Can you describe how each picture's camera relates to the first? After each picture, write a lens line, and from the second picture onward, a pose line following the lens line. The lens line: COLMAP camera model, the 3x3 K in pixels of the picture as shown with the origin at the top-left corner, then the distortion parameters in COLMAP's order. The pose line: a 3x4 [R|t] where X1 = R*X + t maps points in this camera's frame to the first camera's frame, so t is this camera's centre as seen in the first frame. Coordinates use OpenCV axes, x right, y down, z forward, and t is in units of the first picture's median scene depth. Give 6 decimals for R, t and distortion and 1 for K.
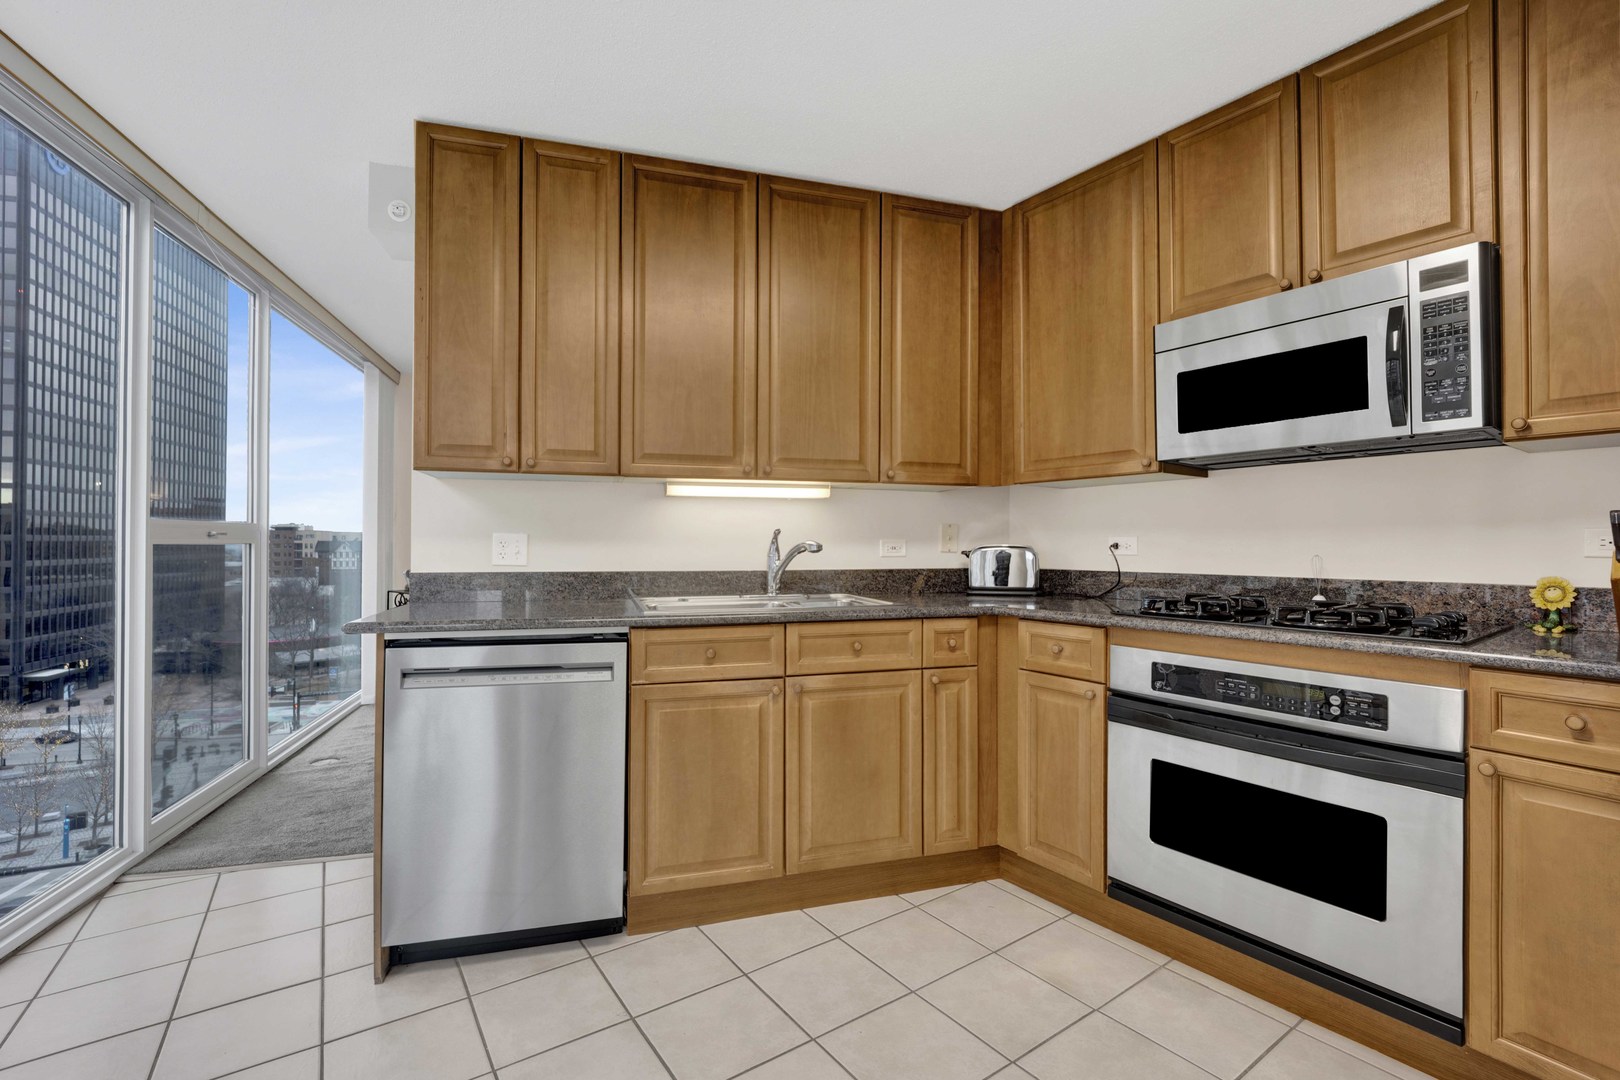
lens RADIAL K [[682.0, 0, 791.8], [0, 682.0, 534.8], [0, 0, 1]] dist [-0.022119, 0.000285]
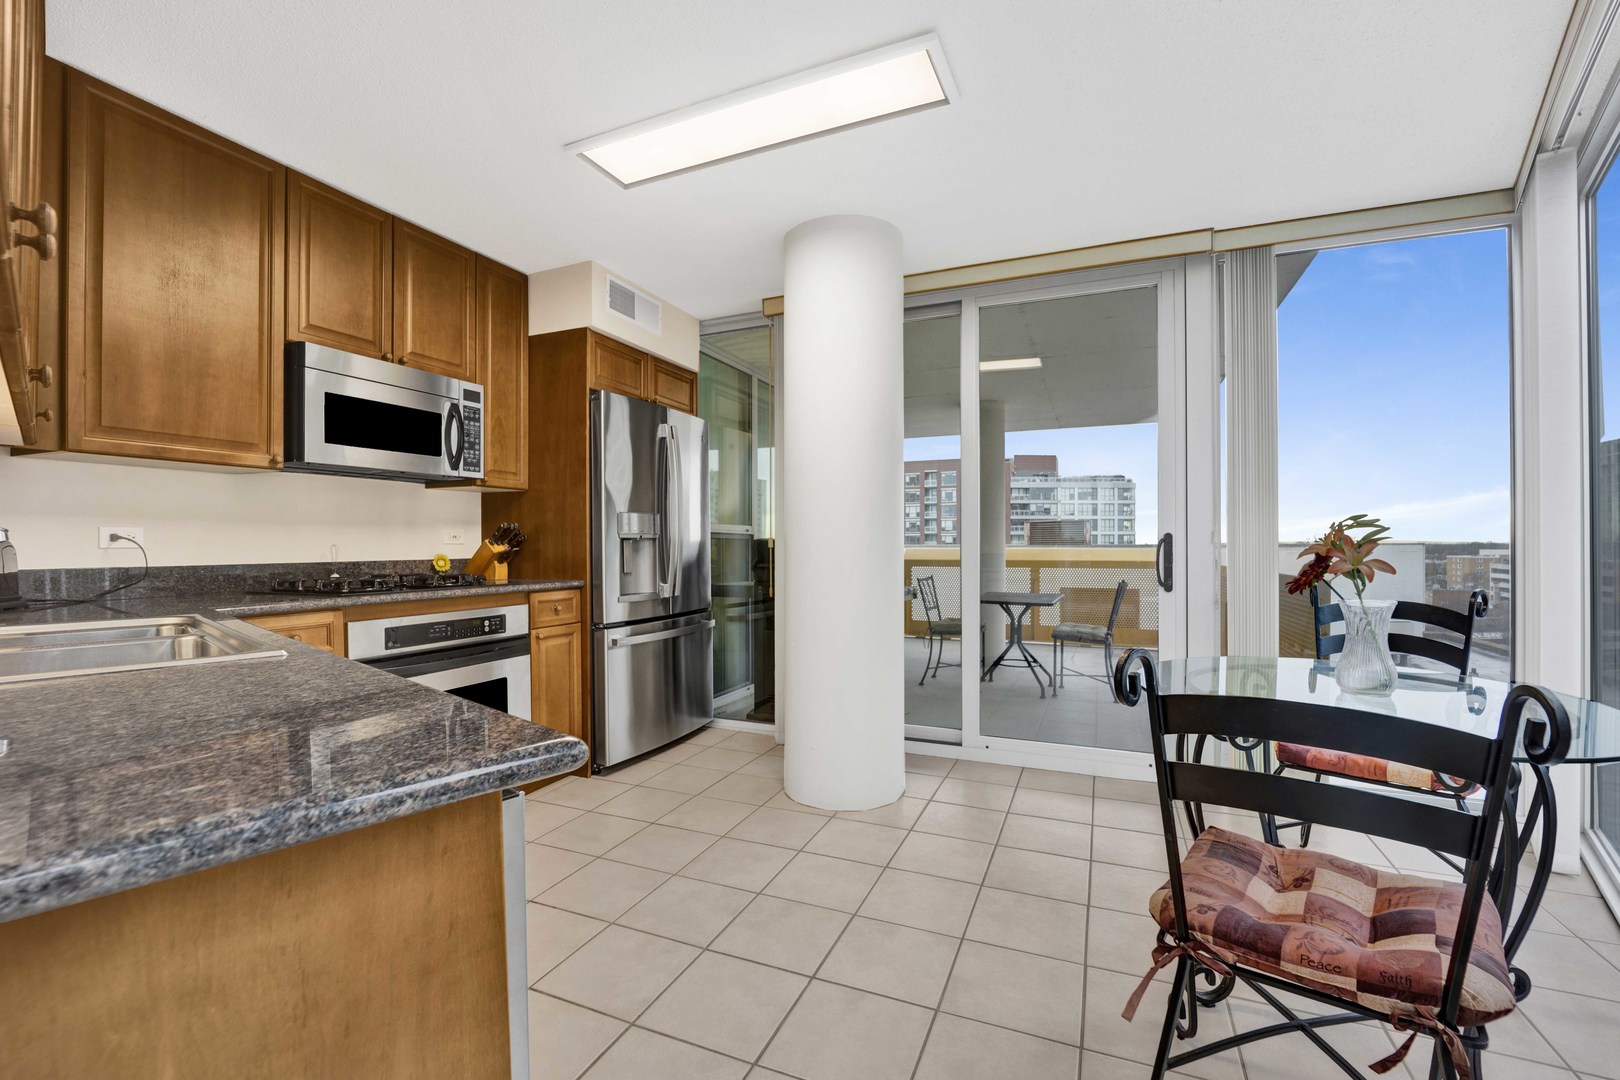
lens RADIAL K [[682.0, 0, 791.8], [0, 682.0, 534.8], [0, 0, 1]] dist [-0.022119, 0.000285]
pose [[-0.506445, 0.005536, 0.862254, -1.097099], [-0.015531, 0.999759, -0.015541, 0.022197], [-0.862132, -0.021262, -0.506237, 1.130890]]
